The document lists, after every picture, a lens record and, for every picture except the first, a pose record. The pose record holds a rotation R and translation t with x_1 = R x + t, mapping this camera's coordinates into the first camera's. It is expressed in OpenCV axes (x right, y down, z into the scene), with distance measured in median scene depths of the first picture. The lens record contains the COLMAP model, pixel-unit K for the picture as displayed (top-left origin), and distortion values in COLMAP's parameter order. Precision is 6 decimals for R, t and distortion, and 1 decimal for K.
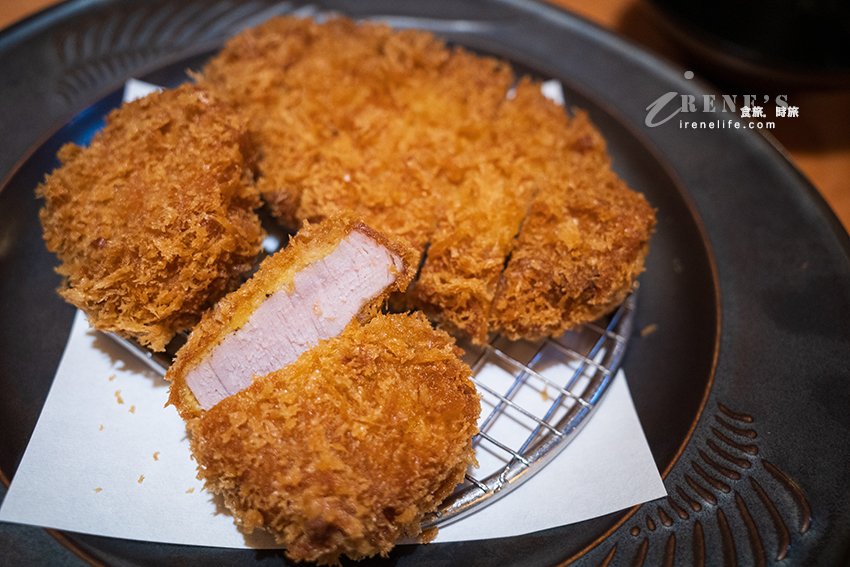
lens RADIAL K [[731.0, 0, 444.6], [0, 731.0, 283.4], [0, 0, 1]] dist [-0.032628, 0.006163]
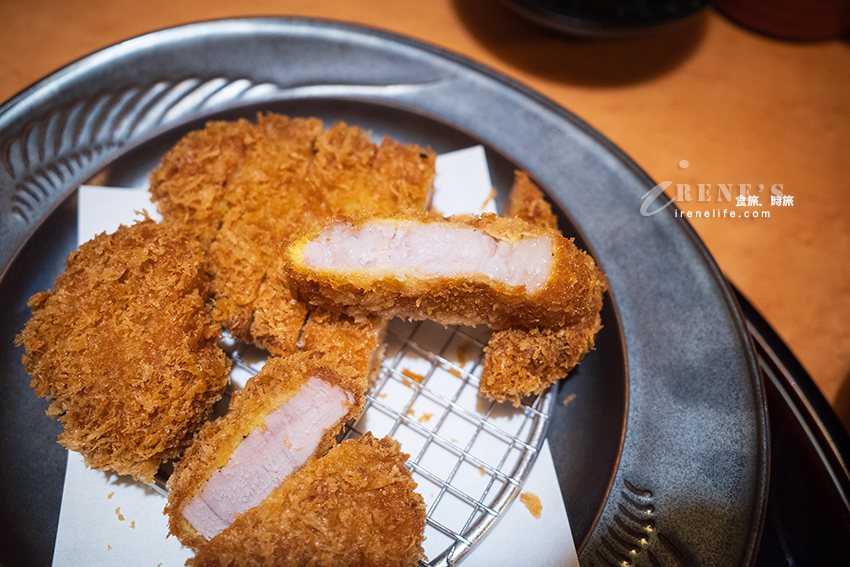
lens RADIAL K [[773.3, 0, 425.0], [0, 773.3, 283.5], [0, 0, 1]] dist [-0.001073, -0.001620]
pose [[0.995710, -0.079135, 0.047950, 0.009314], [0.068659, 0.979293, 0.190452, -0.418795], [-0.062028, -0.186342, 0.980525, -0.180655]]
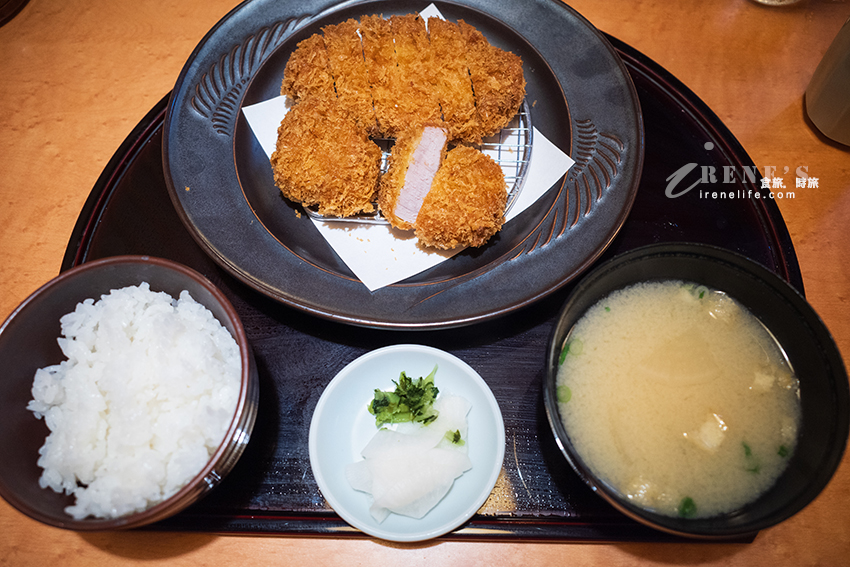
lens RADIAL K [[731.0, 0, 444.6], [0, 731.0, 283.4], [0, 0, 1]] dist [-0.032628, 0.006163]
pose [[0.851080, -0.503718, 0.148093, -0.652811], [0.434224, 0.833855, 0.340787, -0.413670], [-0.295149, -0.225732, 0.928403, -1.305076]]
